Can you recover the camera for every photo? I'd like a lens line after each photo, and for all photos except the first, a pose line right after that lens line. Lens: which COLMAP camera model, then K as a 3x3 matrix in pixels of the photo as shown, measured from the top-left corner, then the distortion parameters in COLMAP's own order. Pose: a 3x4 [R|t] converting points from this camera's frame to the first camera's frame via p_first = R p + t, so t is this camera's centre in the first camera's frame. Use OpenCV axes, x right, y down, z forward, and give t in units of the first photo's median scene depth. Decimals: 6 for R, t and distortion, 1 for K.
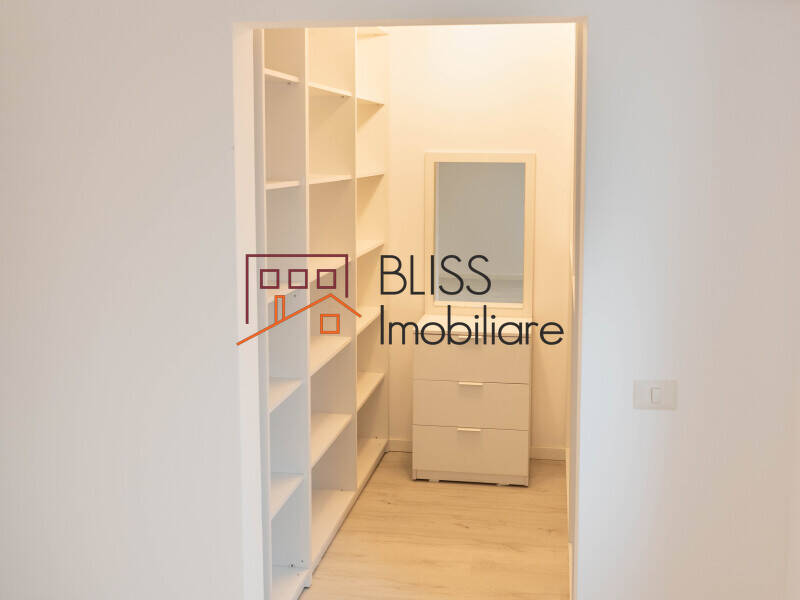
lens RADIAL K [[884.7, 0, 400.0], [0, 884.7, 300.0], [0, 0, 1]] dist [-0.100391, -0.001743]
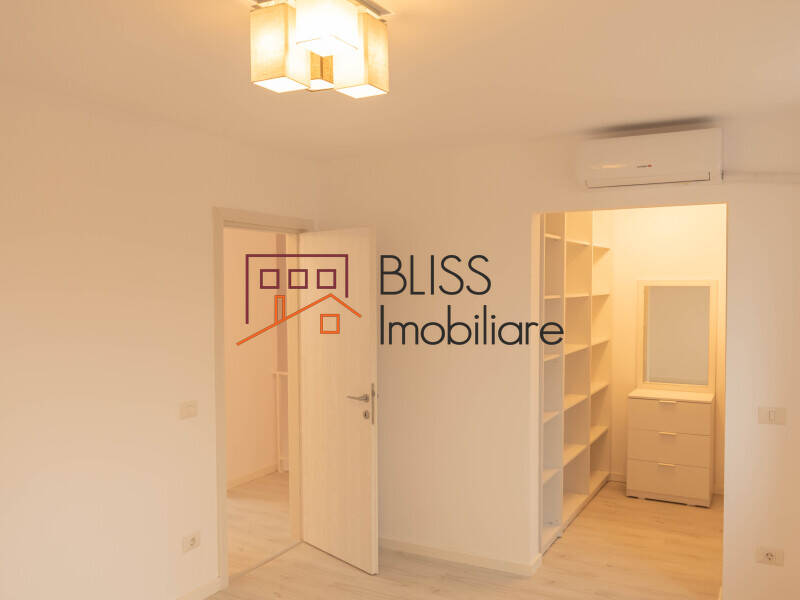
lens RADIAL K [[698.6, 0, 400.0], [0, 698.6, 314.3], [0, 0, 1]] dist [-0.070368, -0.001529]
pose [[0.953389, 0.007308, -0.301654, -0.001412], [-0.043146, 0.992735, -0.112317, 0.050731], [0.298642, 0.120097, 0.946779, -0.282702]]
